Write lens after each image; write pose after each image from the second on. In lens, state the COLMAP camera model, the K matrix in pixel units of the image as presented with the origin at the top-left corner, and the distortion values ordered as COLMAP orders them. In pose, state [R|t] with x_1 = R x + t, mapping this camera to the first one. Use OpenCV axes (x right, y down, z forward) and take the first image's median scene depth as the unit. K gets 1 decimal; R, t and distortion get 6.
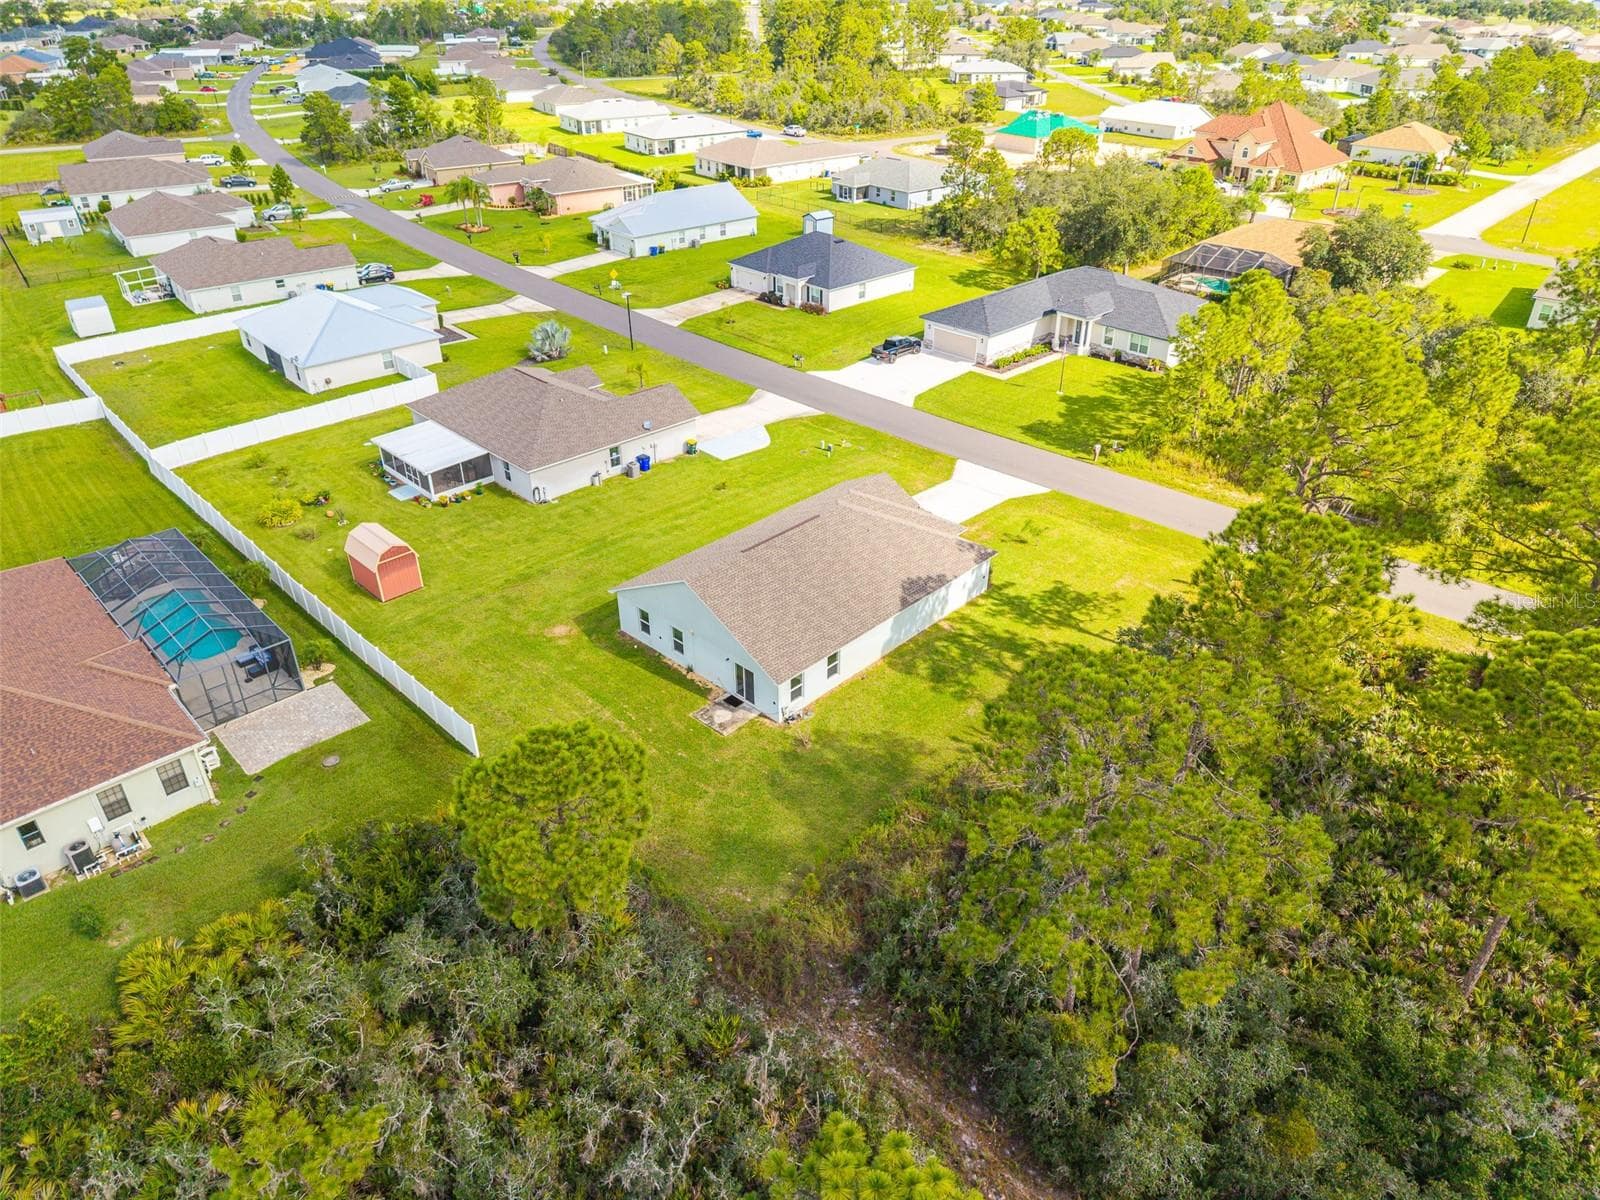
lens RADIAL K [[1075.3, 0, 809.2], [0, 1075.3, 598.4], [0, 0, 1]] dist [0.043660, -0.047502]
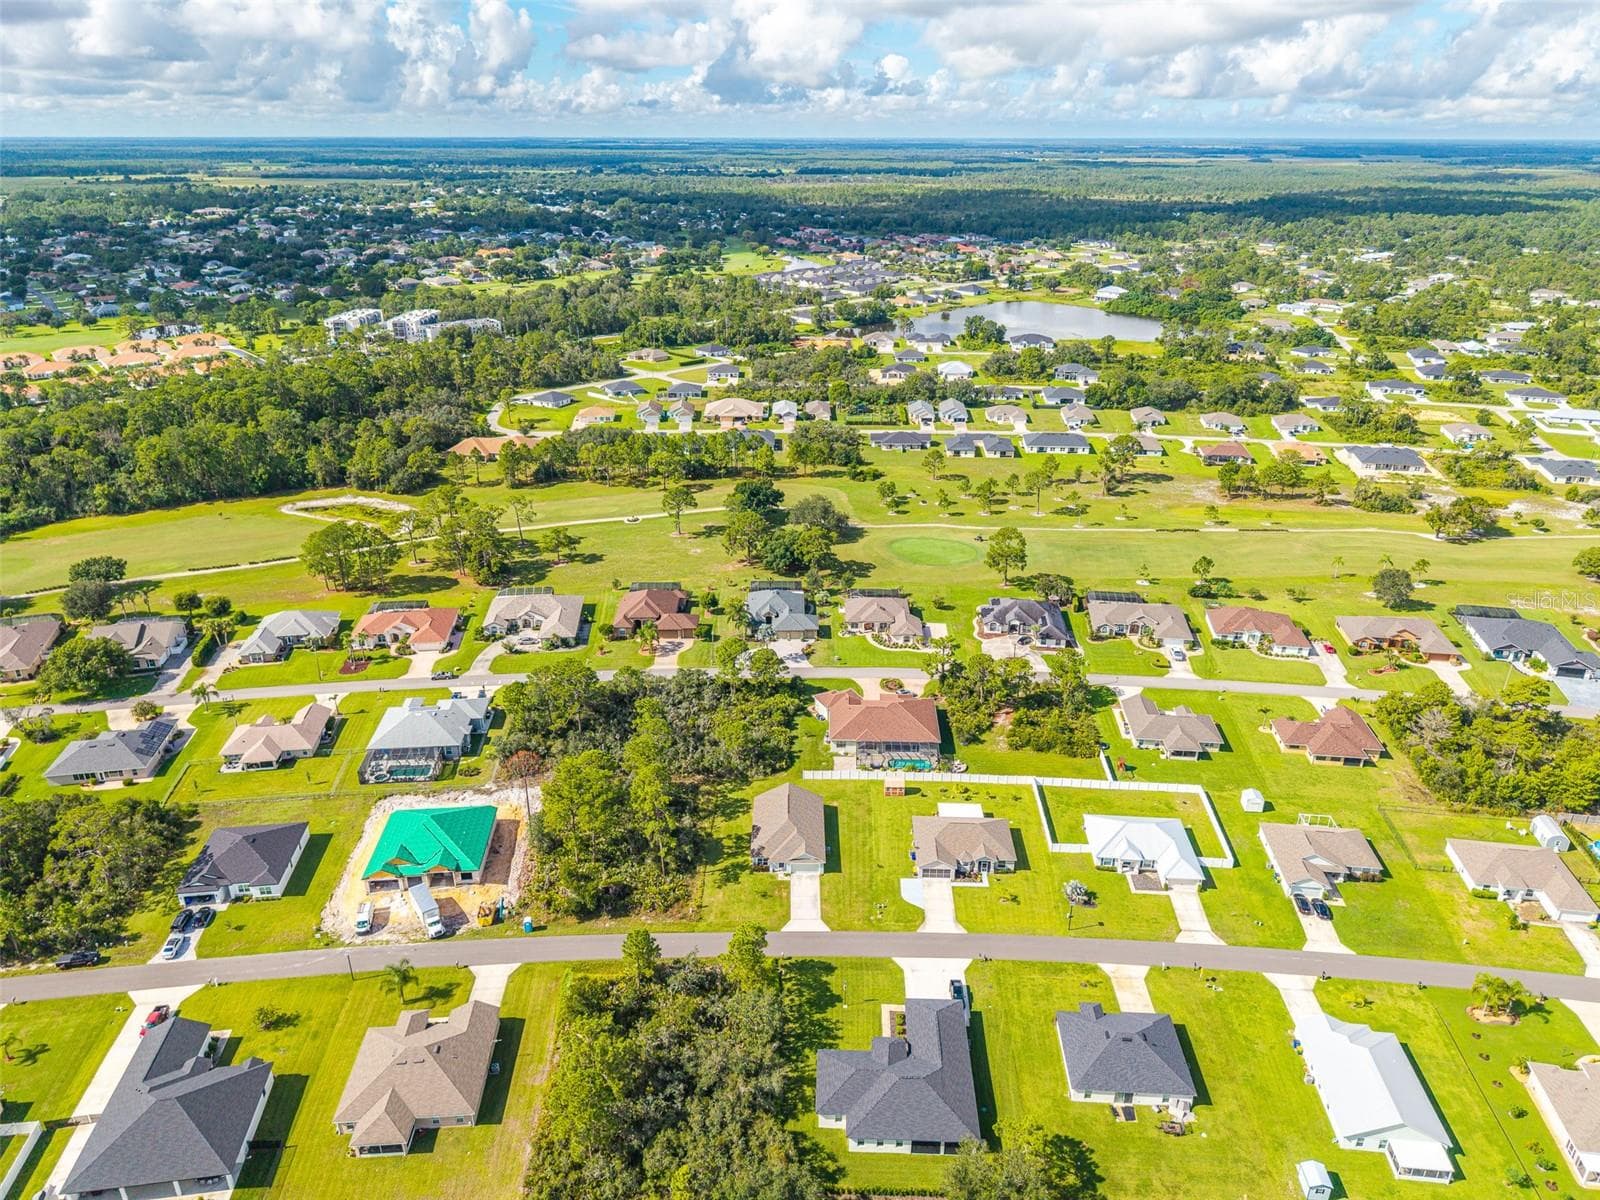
lens RADIAL K [[1075.3, 0, 807.8], [0, 1075.3, 604.6], [0, 0, 1]] dist [0.045464, -0.042287]
pose [[-0.721781, 0.289292, -0.628763, 1.486761], [-0.352465, 0.628198, 0.693639, -2.239463], [0.595652, 0.722272, -0.351456, 1.393580]]
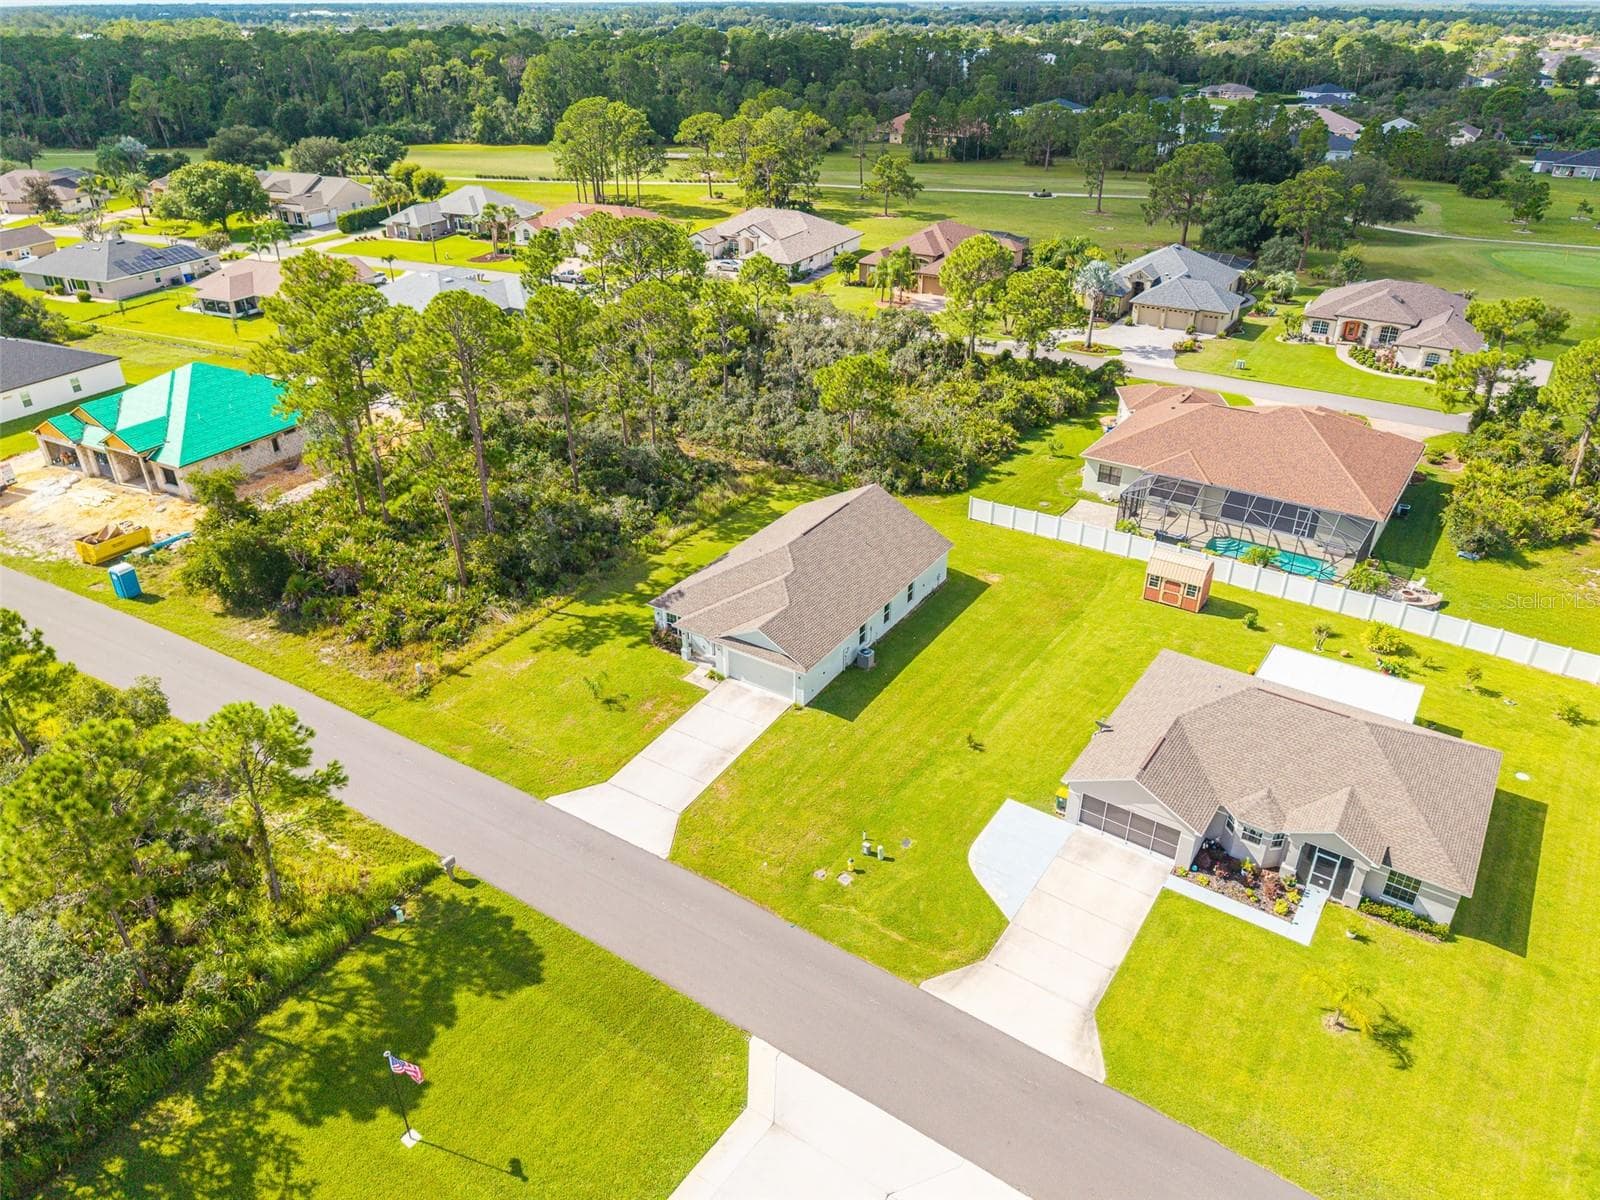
lens RADIAL K [[1075.3, 0, 807.8], [0, 1075.3, 604.6], [0, 0, 1]] dist [0.045464, -0.042287]
pose [[-0.982548, 0.098216, -0.157968, 0.157796], [-0.088347, 0.500932, 0.860966, -0.854541], [0.163691, 0.859896, -0.483512, 1.323760]]
